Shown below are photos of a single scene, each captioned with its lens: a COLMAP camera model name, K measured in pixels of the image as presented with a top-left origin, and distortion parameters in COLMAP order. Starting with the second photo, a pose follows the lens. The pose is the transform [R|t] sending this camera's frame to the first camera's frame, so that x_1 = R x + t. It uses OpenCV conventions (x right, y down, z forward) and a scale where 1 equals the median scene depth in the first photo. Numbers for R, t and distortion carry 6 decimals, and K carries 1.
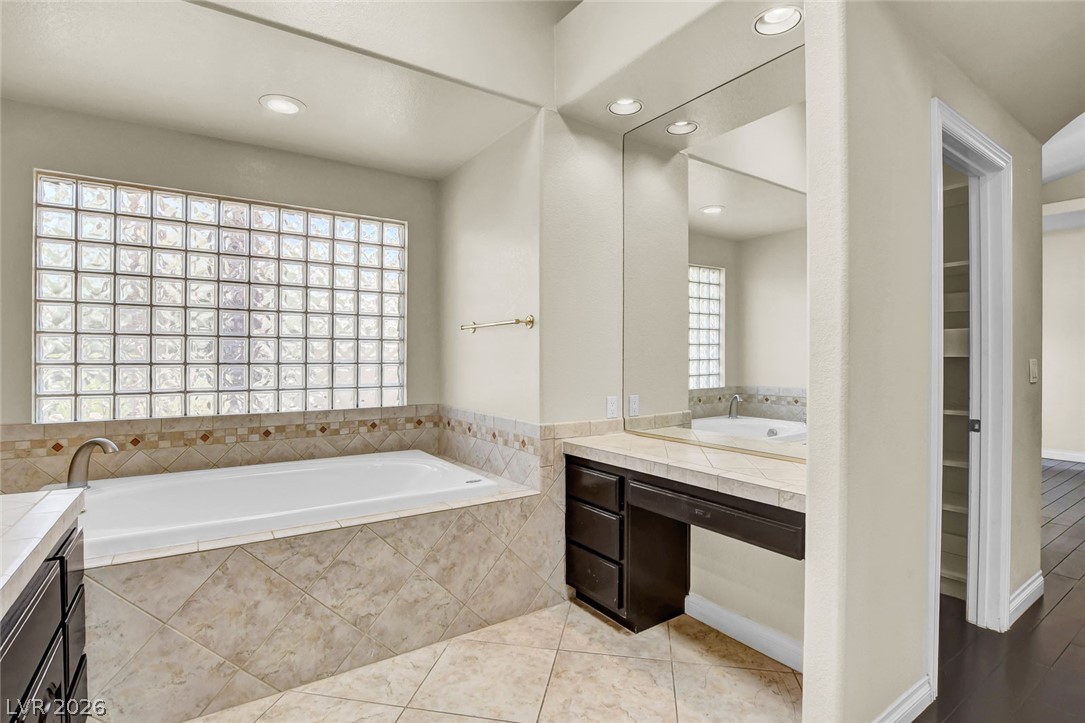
lens RADIAL K [[528.2, 0, 542.5], [0, 528.2, 361.5], [0, 0, 1]] dist [-0.020876, 0.000365]
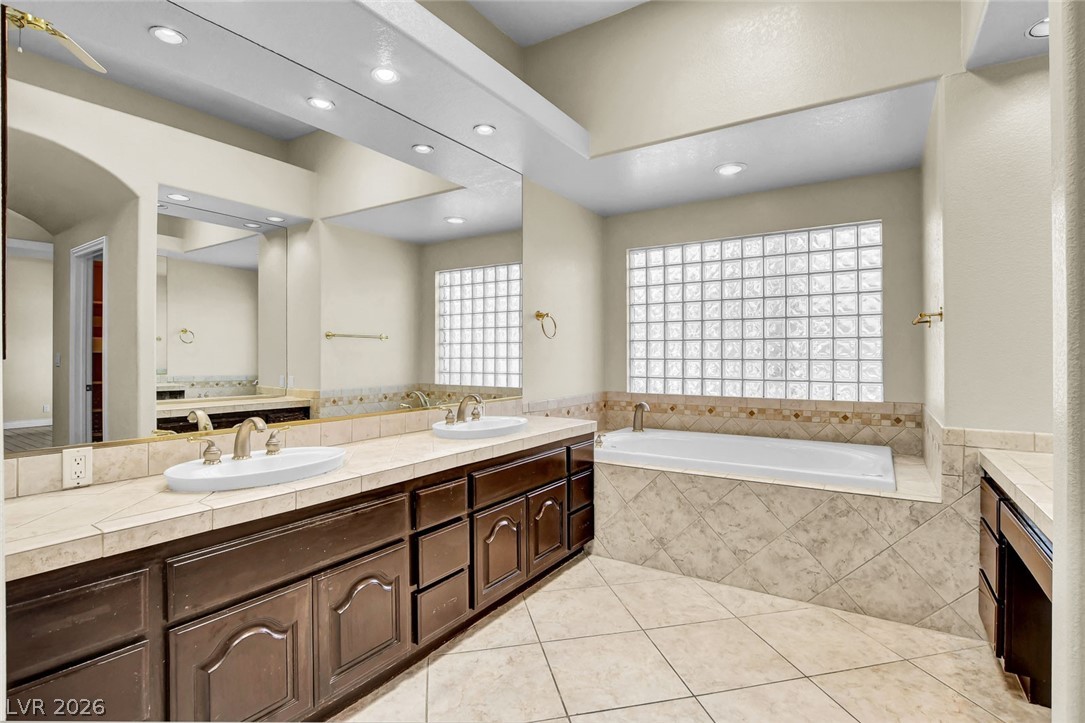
lens RADIAL K [[526.7, 0, 542.5], [0, 526.7, 361.5], [0, 0, 1]] dist [-0.001058, -0.000519]
pose [[0.394039, 0.007376, -0.919064, 0.572717], [-0.004348, 0.999972, 0.006162, 0.004033], [0.919084, 0.001568, 0.394060, 0.014057]]
